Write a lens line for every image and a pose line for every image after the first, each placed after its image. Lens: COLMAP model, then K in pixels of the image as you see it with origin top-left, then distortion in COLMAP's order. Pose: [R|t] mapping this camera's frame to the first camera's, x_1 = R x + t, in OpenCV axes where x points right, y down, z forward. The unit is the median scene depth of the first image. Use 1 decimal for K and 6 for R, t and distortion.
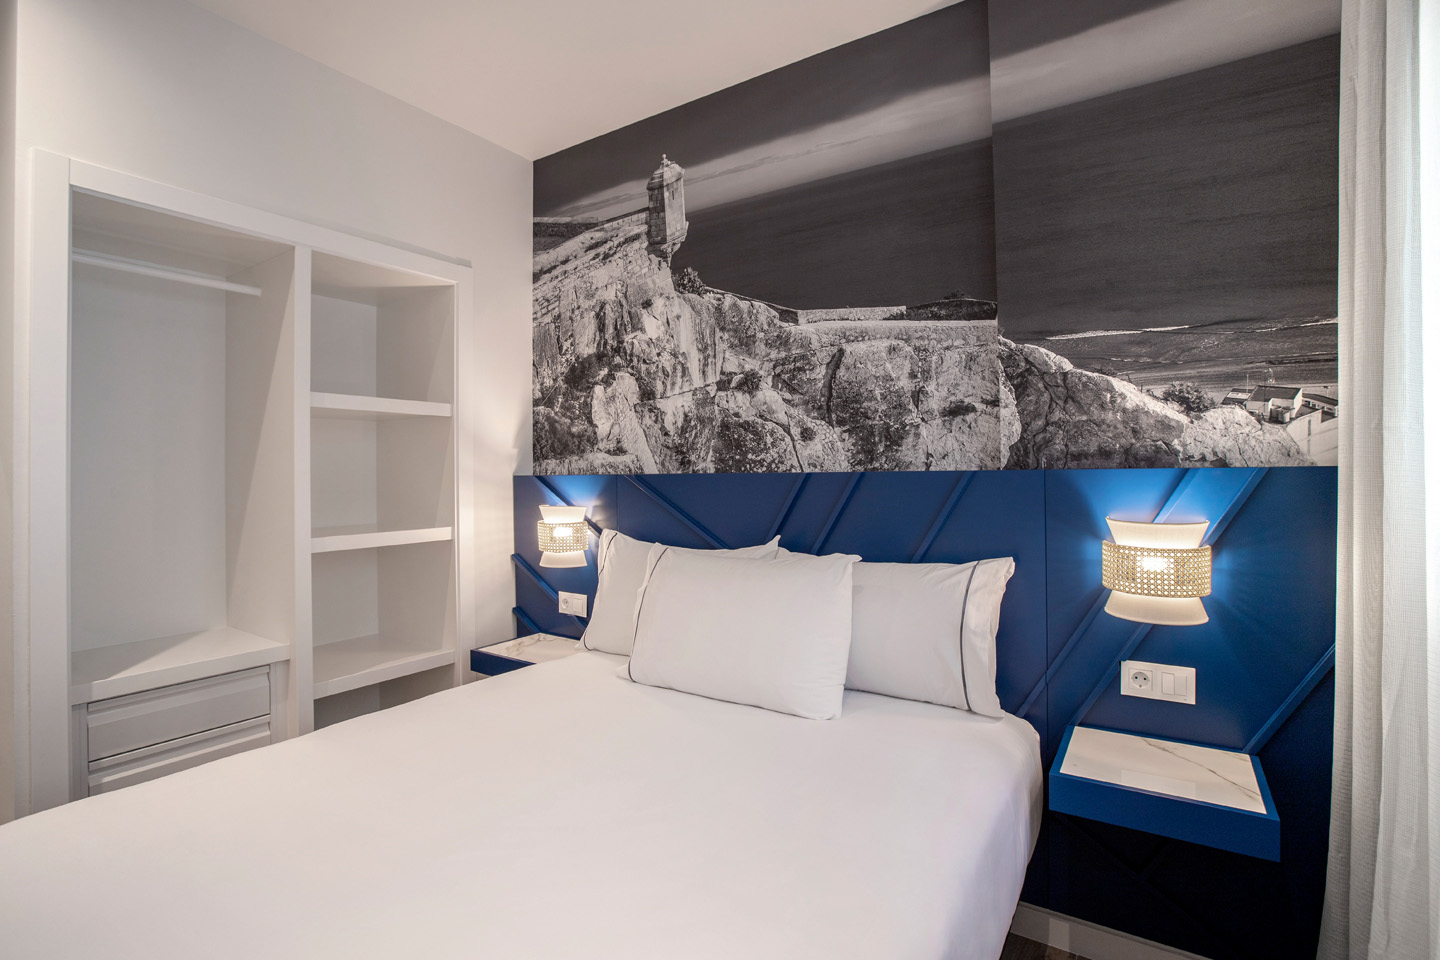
lens RADIAL K [[703.3, 0, 711.7], [0, 703.3, 461.0], [0, 0, 1]] dist [-0.031107, 0.009618]
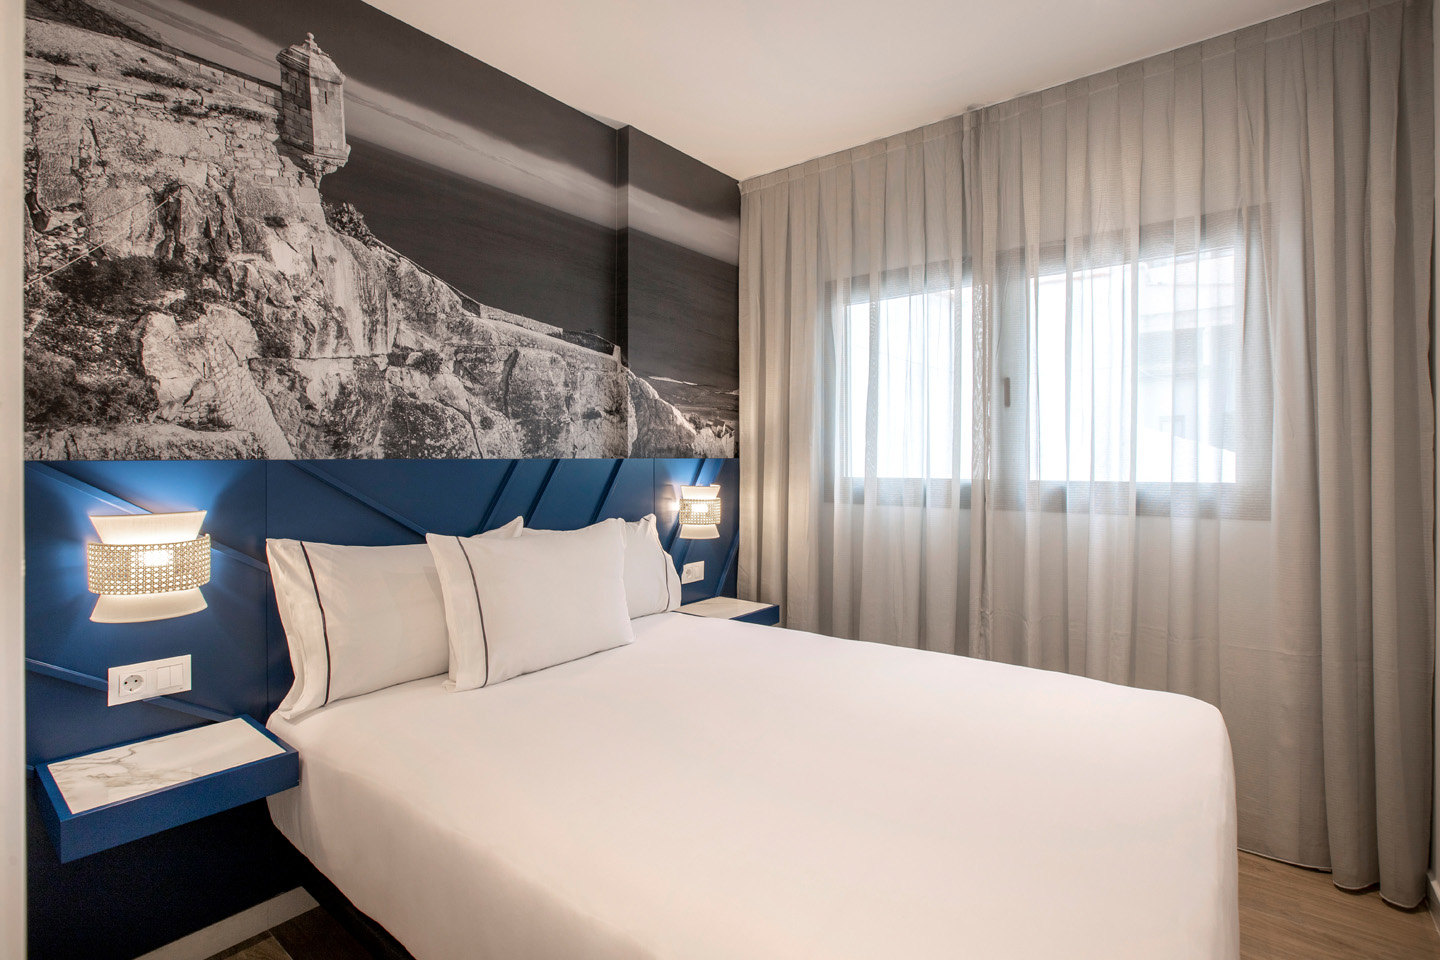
lens RADIAL K [[703.3, 0, 688.2], [0, 703.3, 476.1], [0, 0, 1]] dist [-0.031107, 0.009618]
pose [[0.077304, -0.014828, 0.996897, -0.864847], [-0.014126, 0.999773, 0.015966, 0.020094], [-0.996907, -0.015317, 0.077077, 0.589772]]
